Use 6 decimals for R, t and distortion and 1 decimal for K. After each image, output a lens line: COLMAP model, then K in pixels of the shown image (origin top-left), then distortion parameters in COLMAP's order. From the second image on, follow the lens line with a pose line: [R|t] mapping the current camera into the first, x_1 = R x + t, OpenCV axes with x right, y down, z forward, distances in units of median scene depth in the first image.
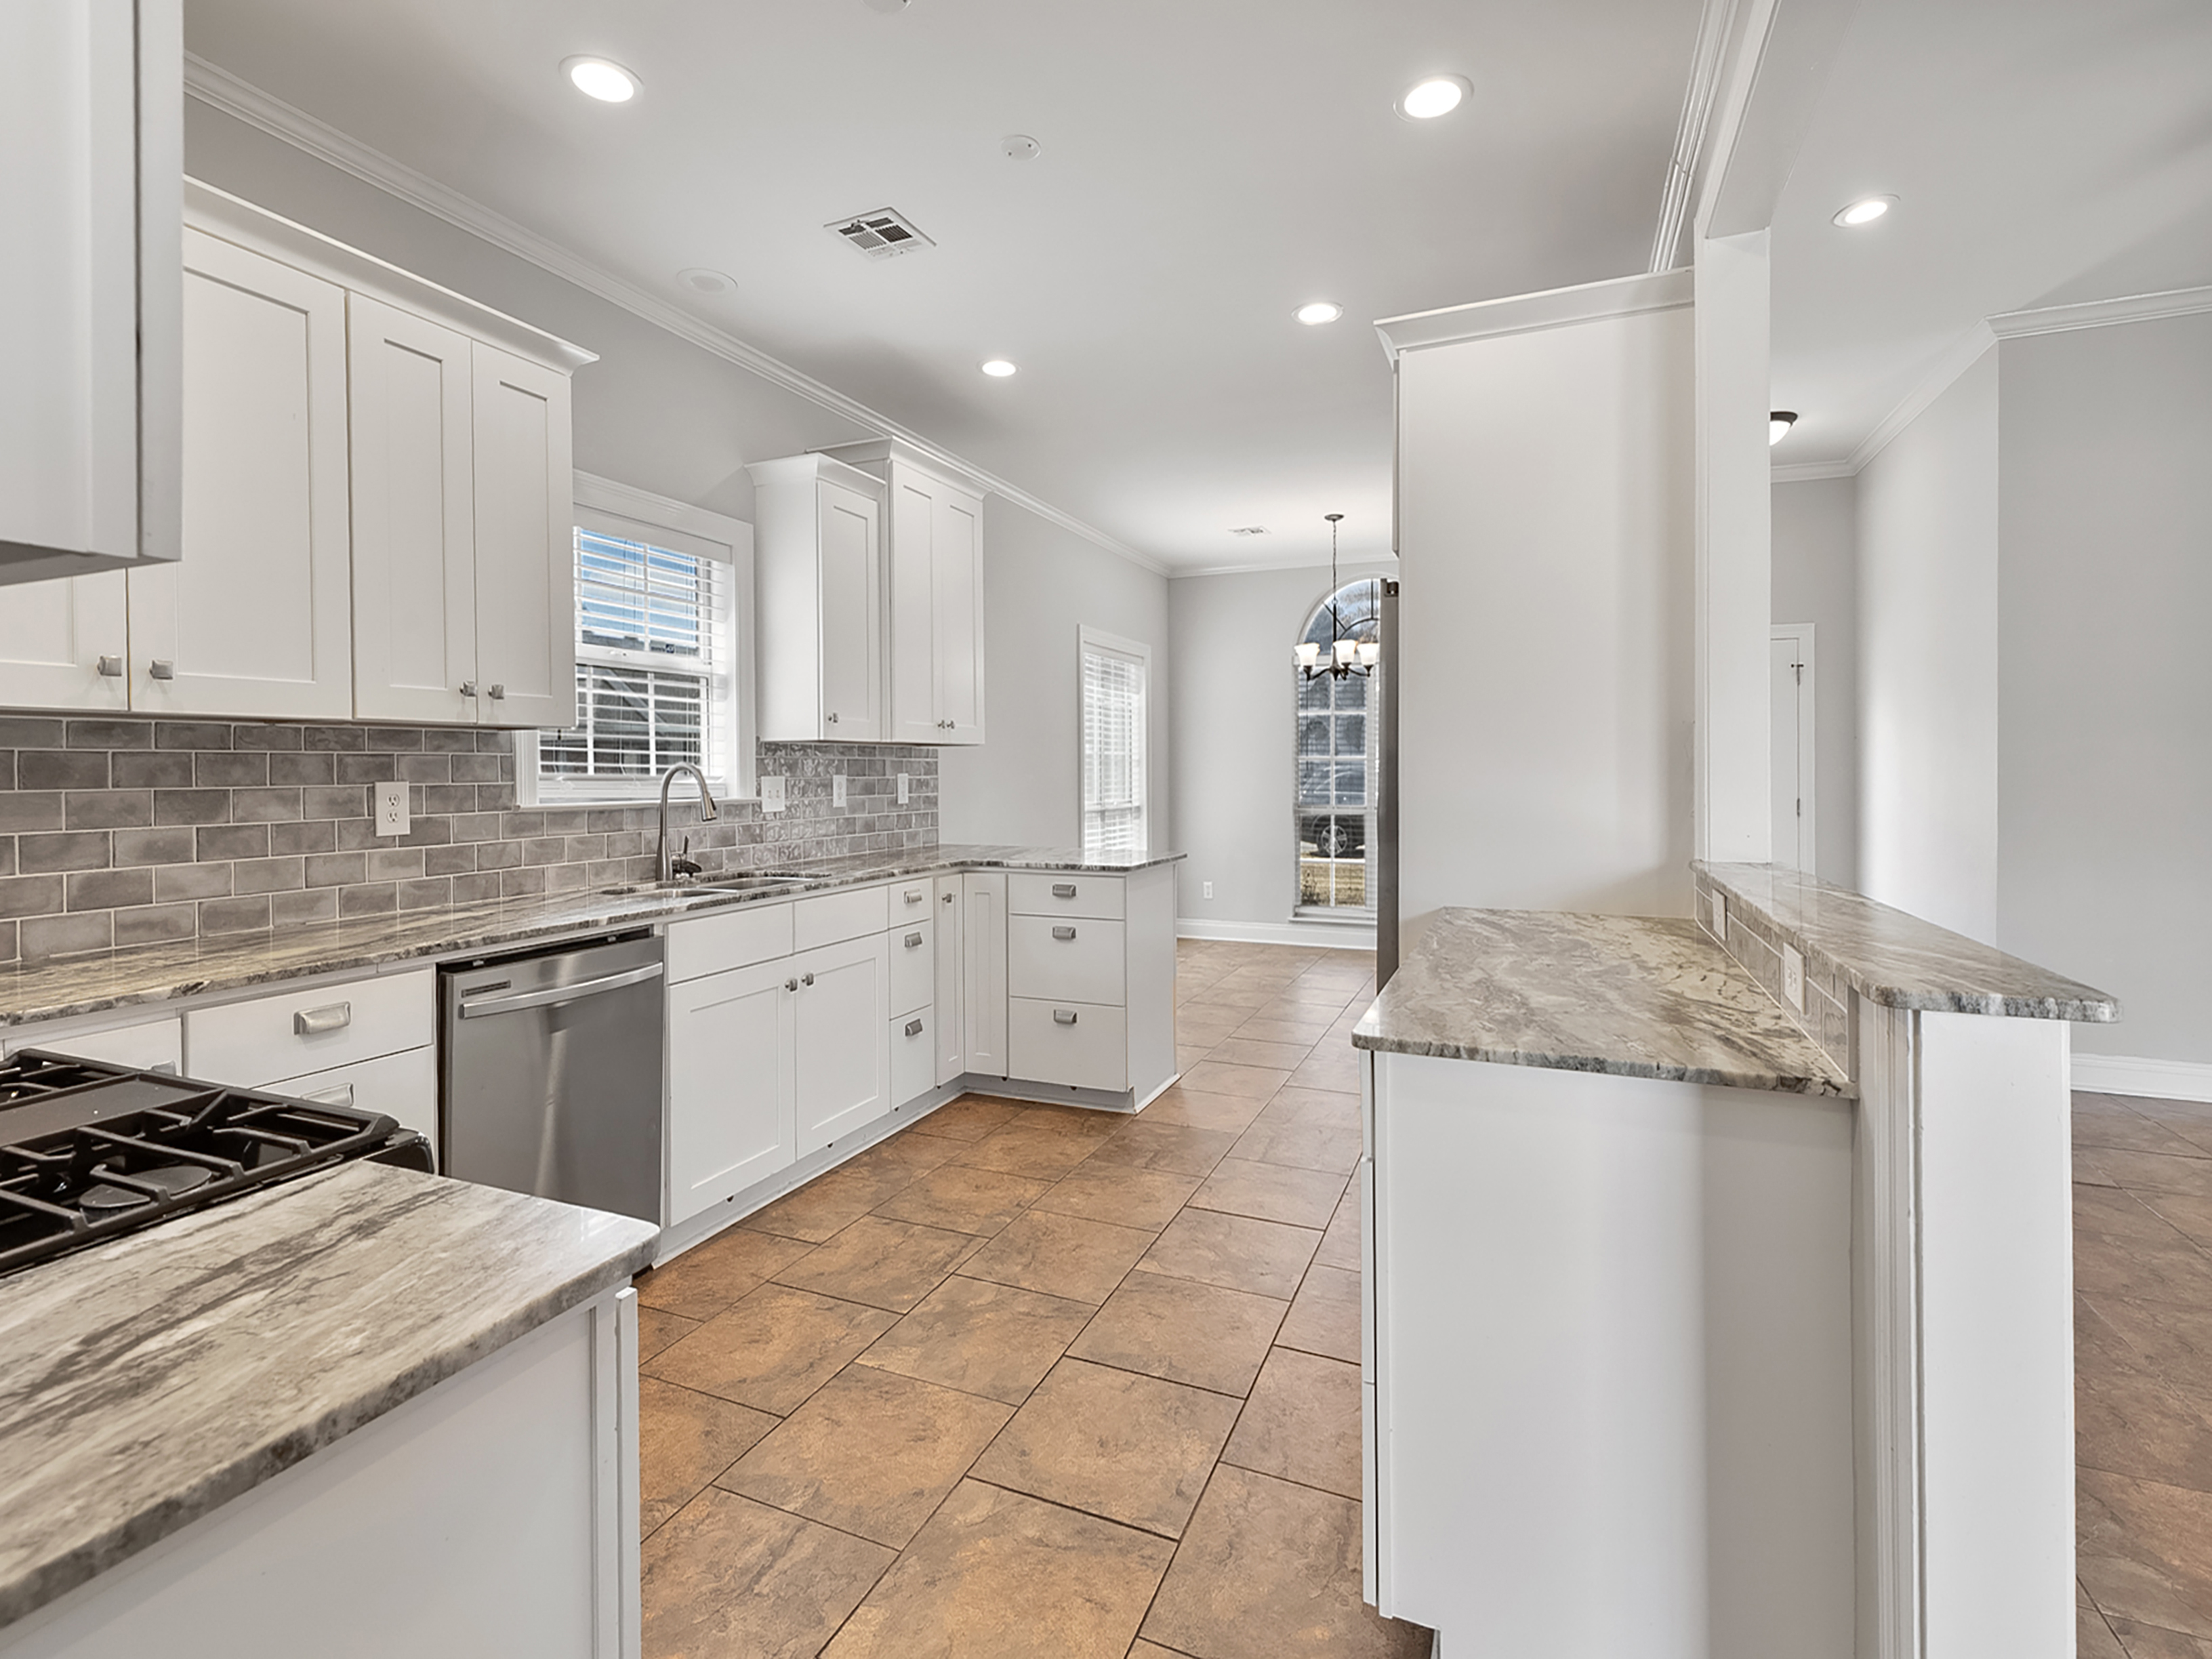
lens RADIAL K [[1029.7, 0, 1117.6], [0, 1029.7, 767.6], [0, 0, 1]] dist [0.005971, -0.001119]
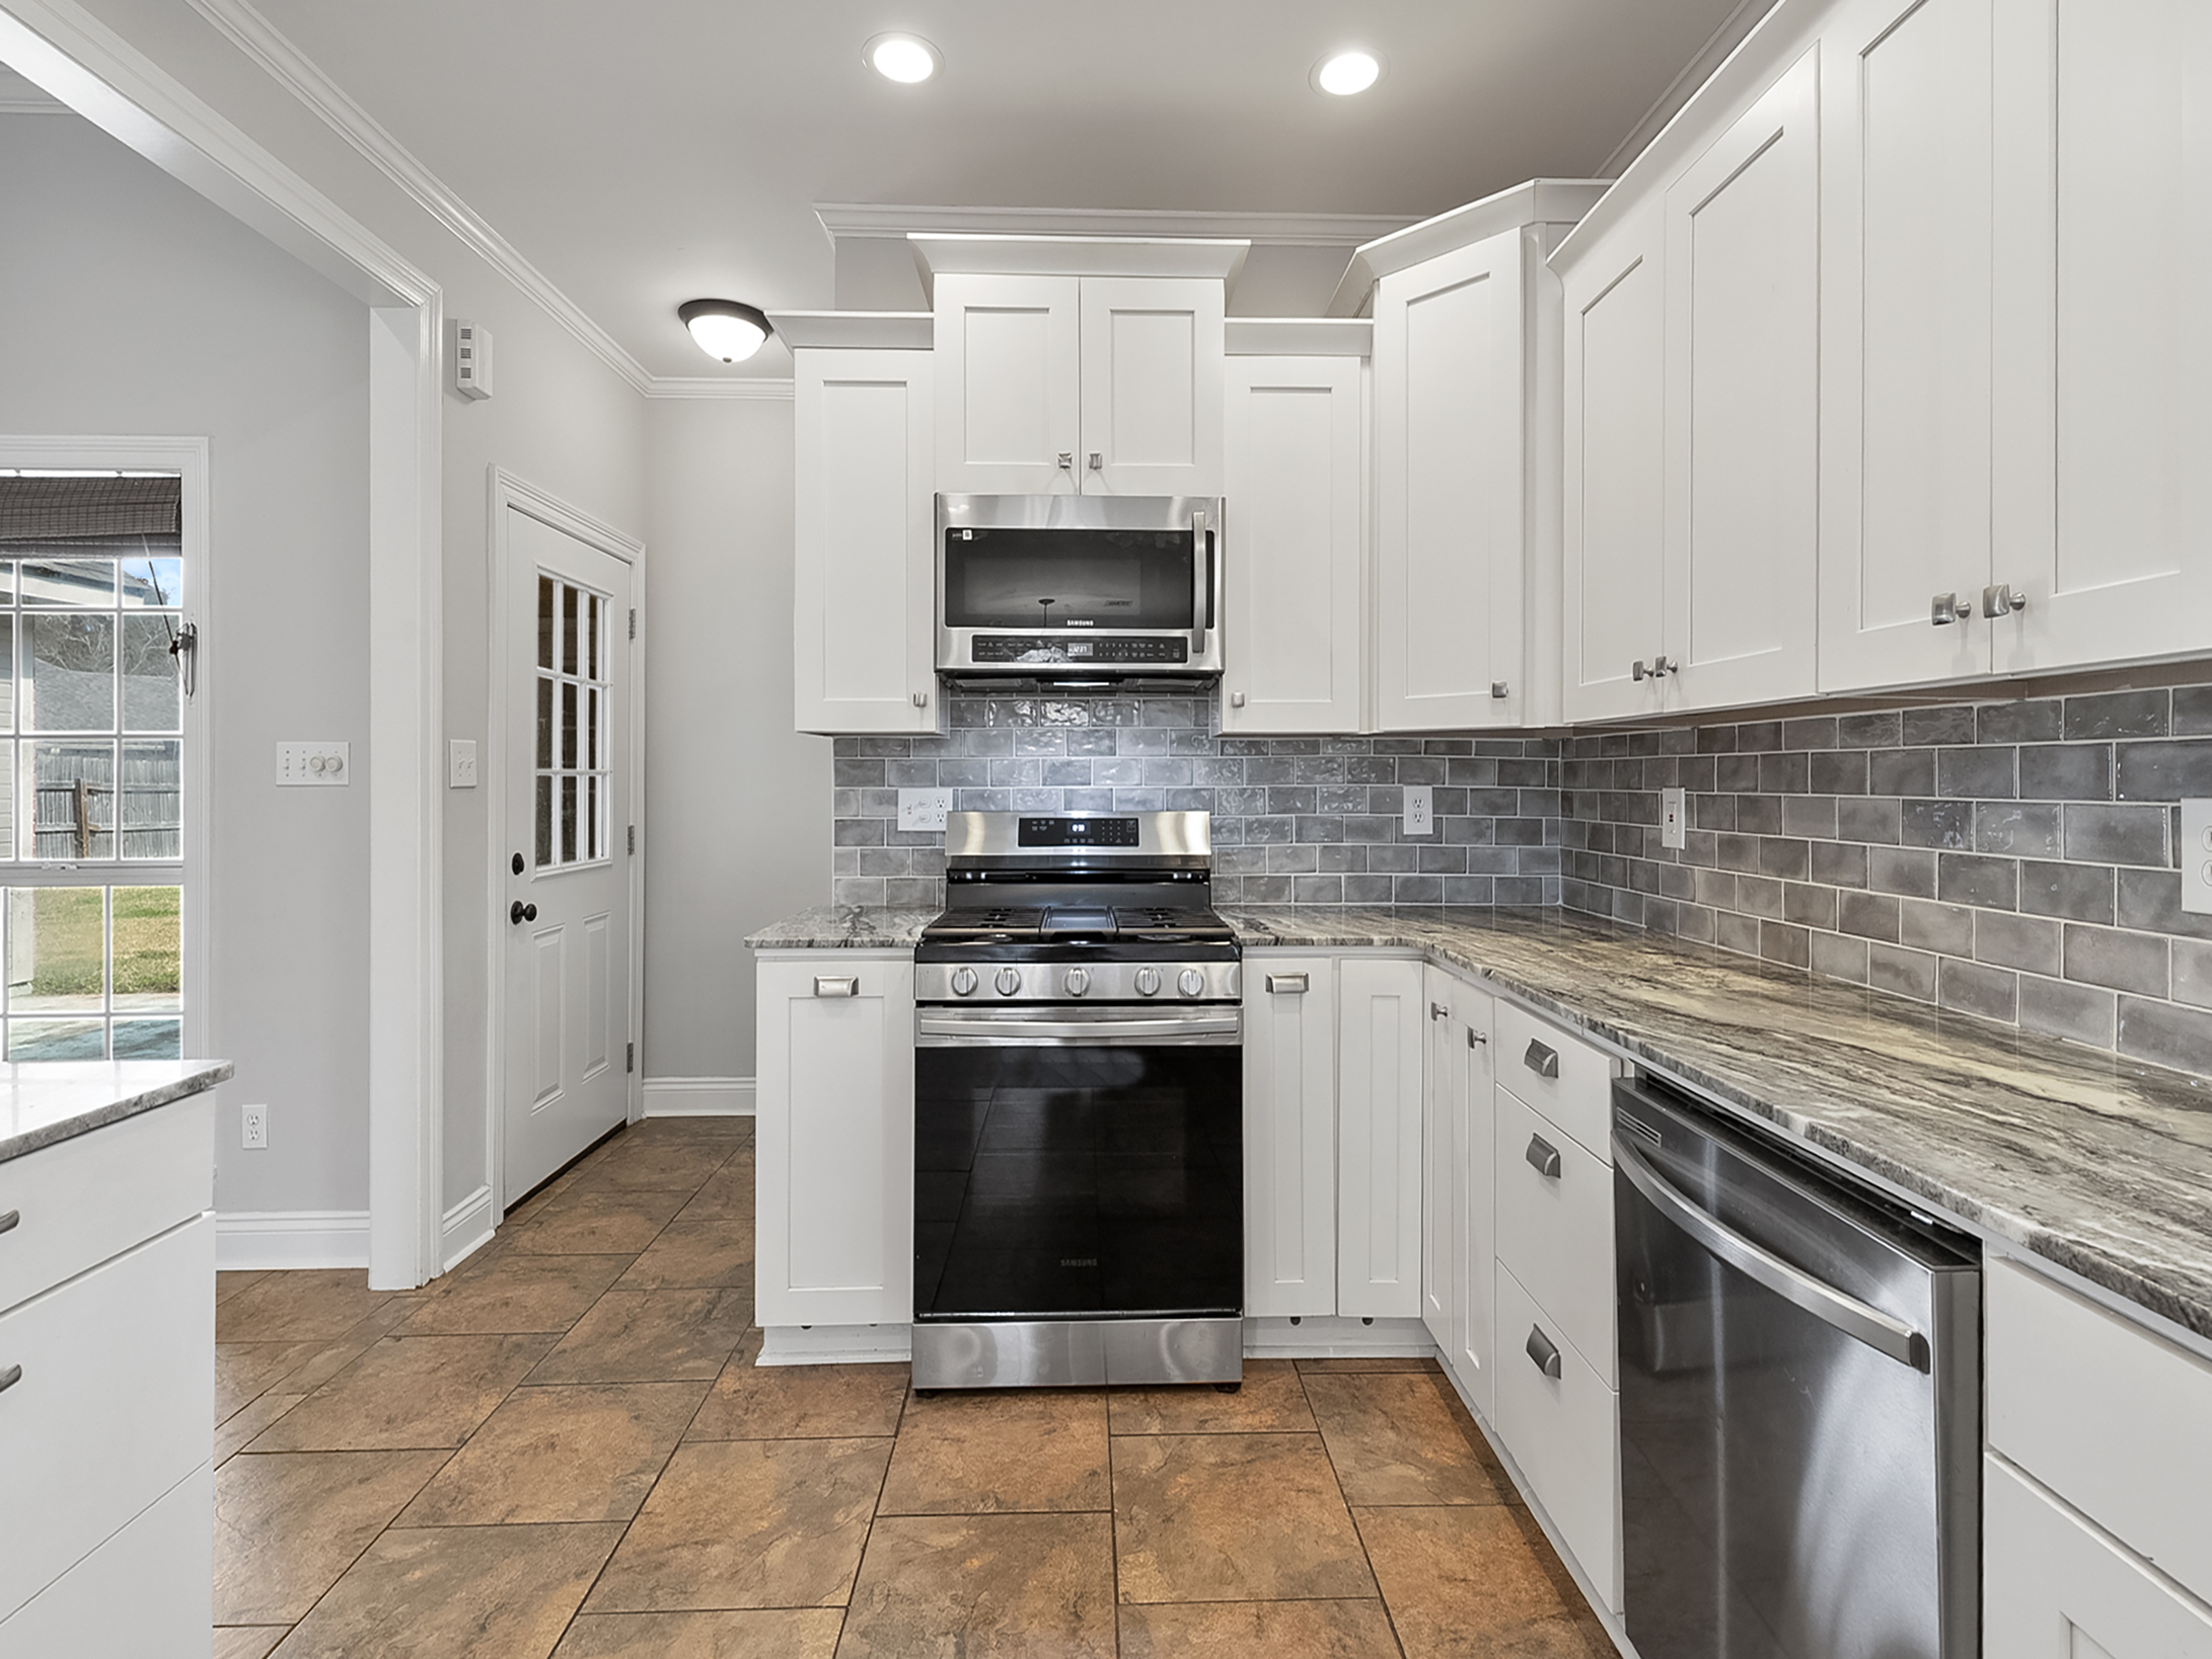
lens RADIAL K [[1032.1, 0, 1114.8], [0, 1032.1, 772.4], [0, 0, 1]] dist [0.007775, -0.000714]
pose [[-0.911358, 0.001734, -0.411612, -0.060464], [0.003193, 0.999991, -0.002856, 0.001964], [0.411603, -0.003917, -0.911355, 1.223683]]
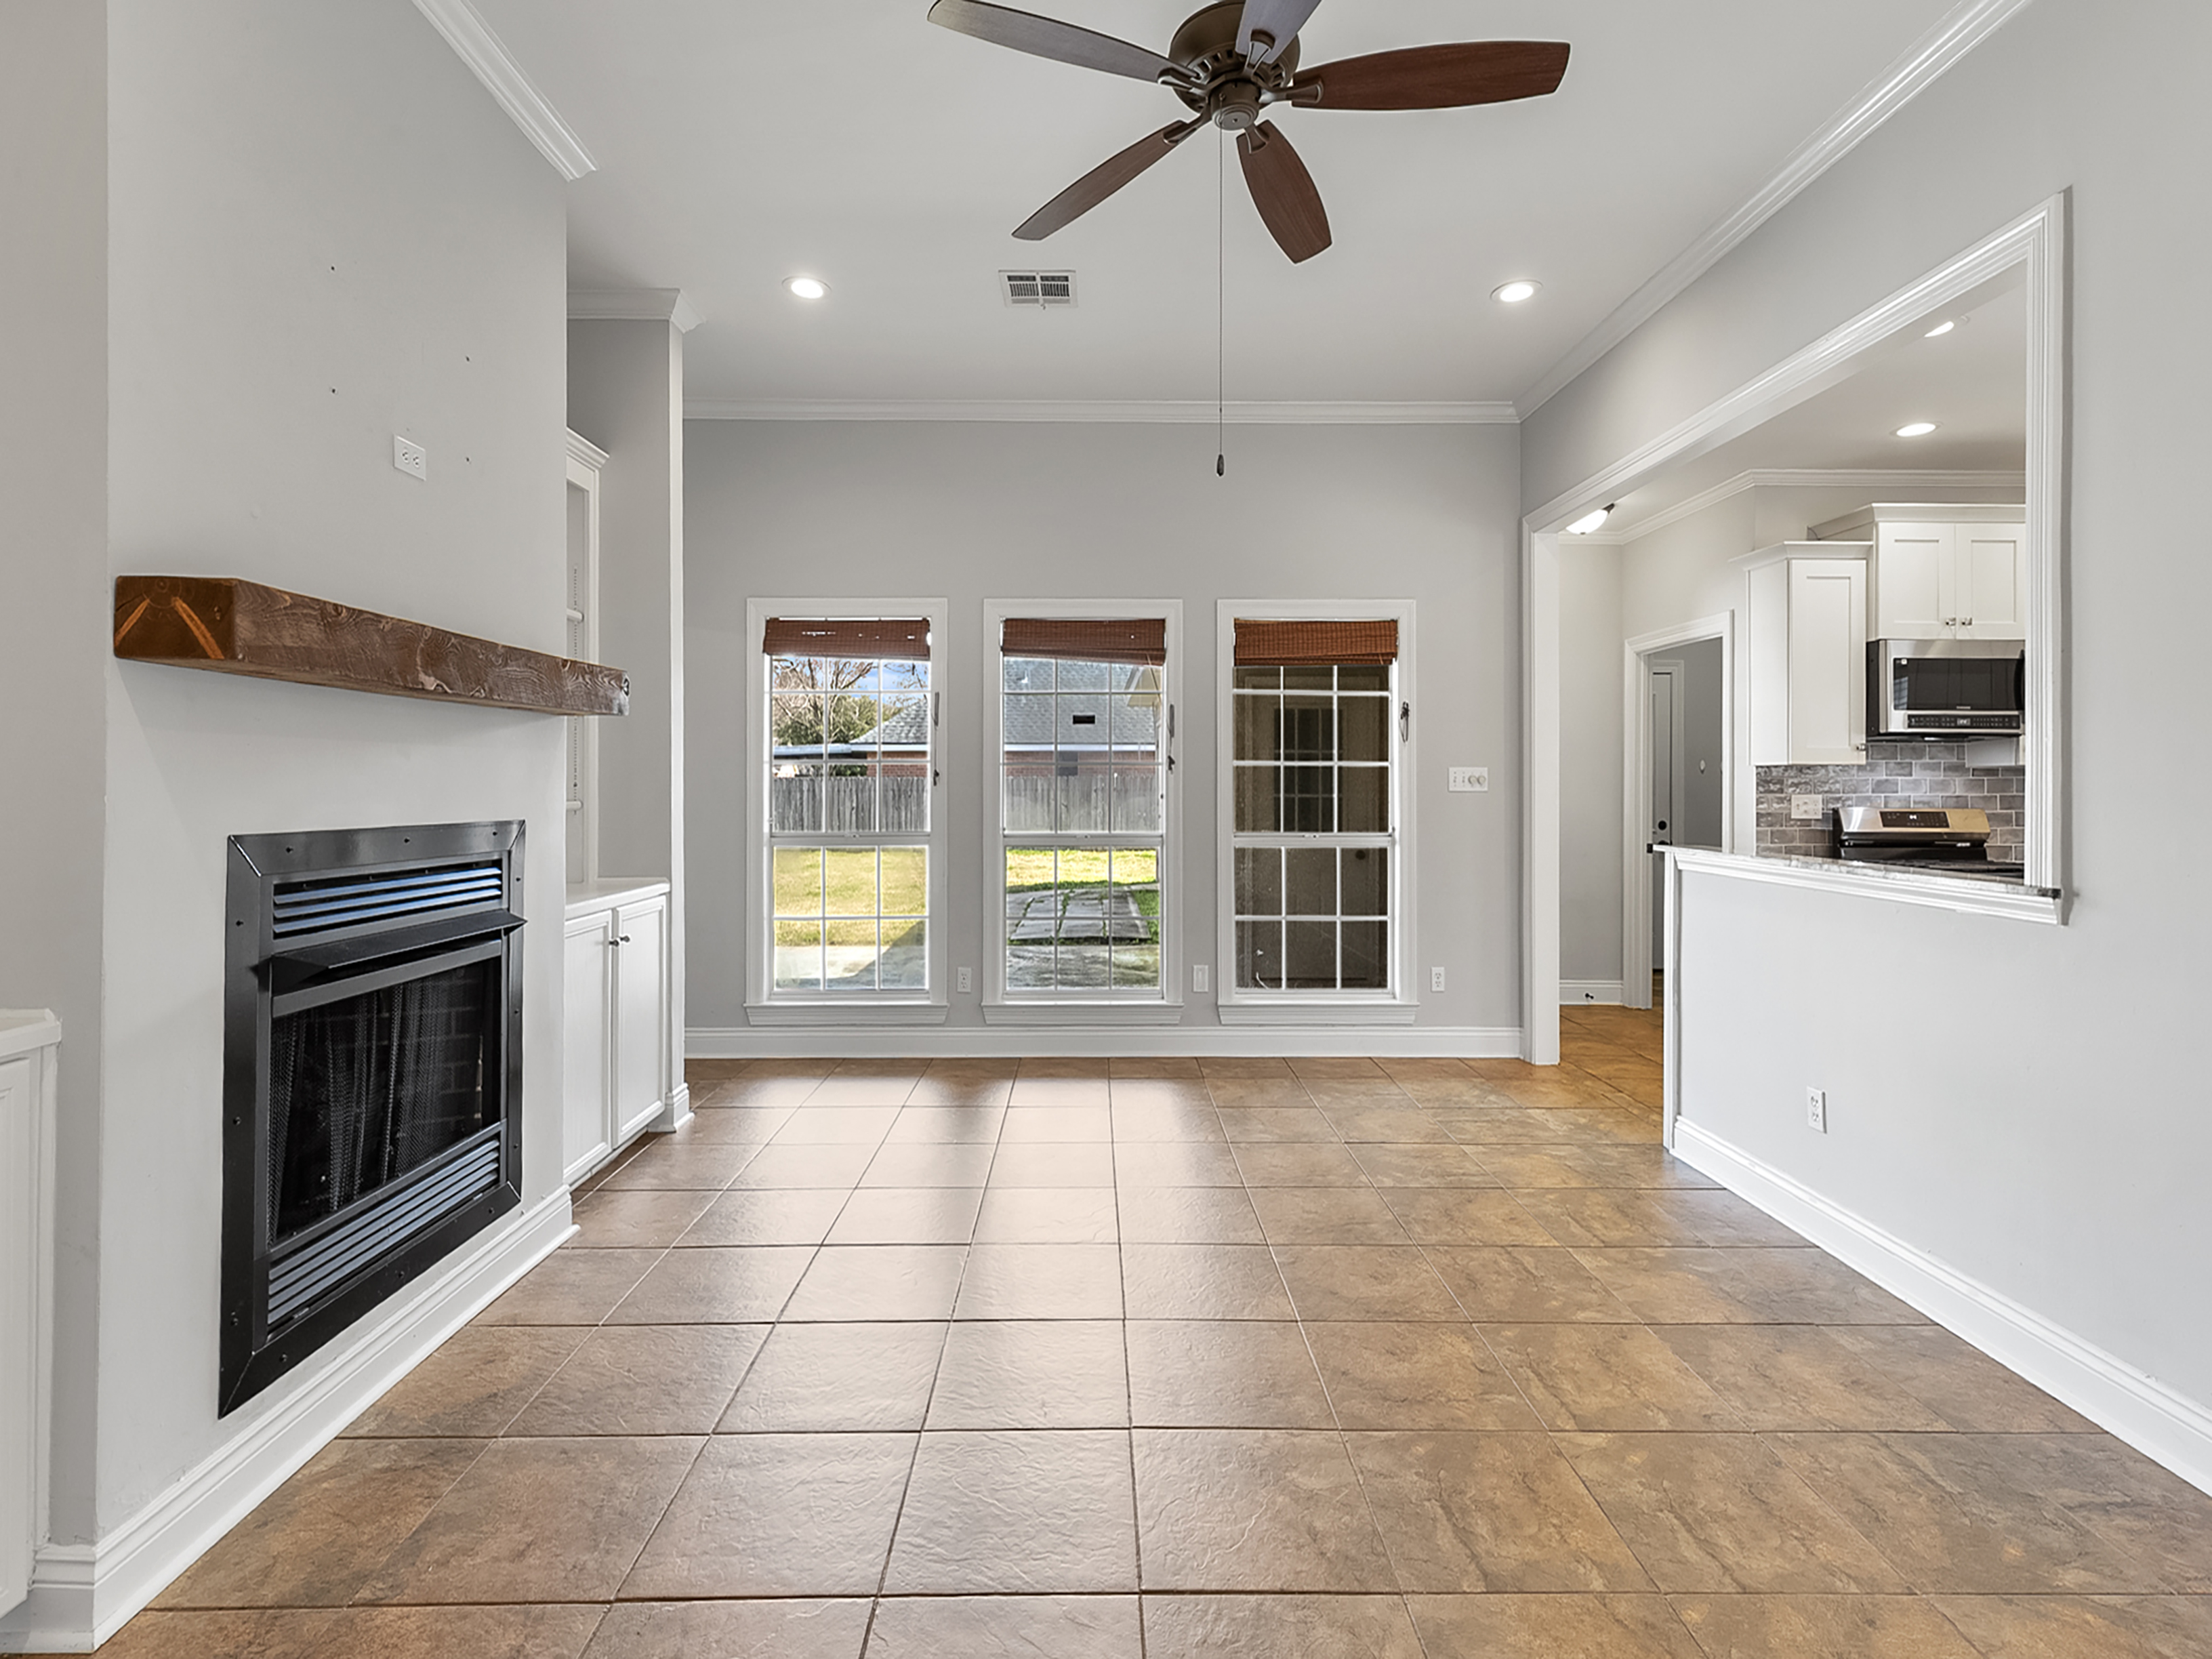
lens RADIAL K [[1029.7, 0, 1117.6], [0, 1029.7, 767.6], [0, 0, 1]] dist [0.005971, -0.001119]
pose [[-0.922069, -0.005418, -0.386987, 1.605026], [-0.001132, 0.999935, -0.011304, -0.012143], [0.387023, -0.009985, -0.922016, 1.428822]]
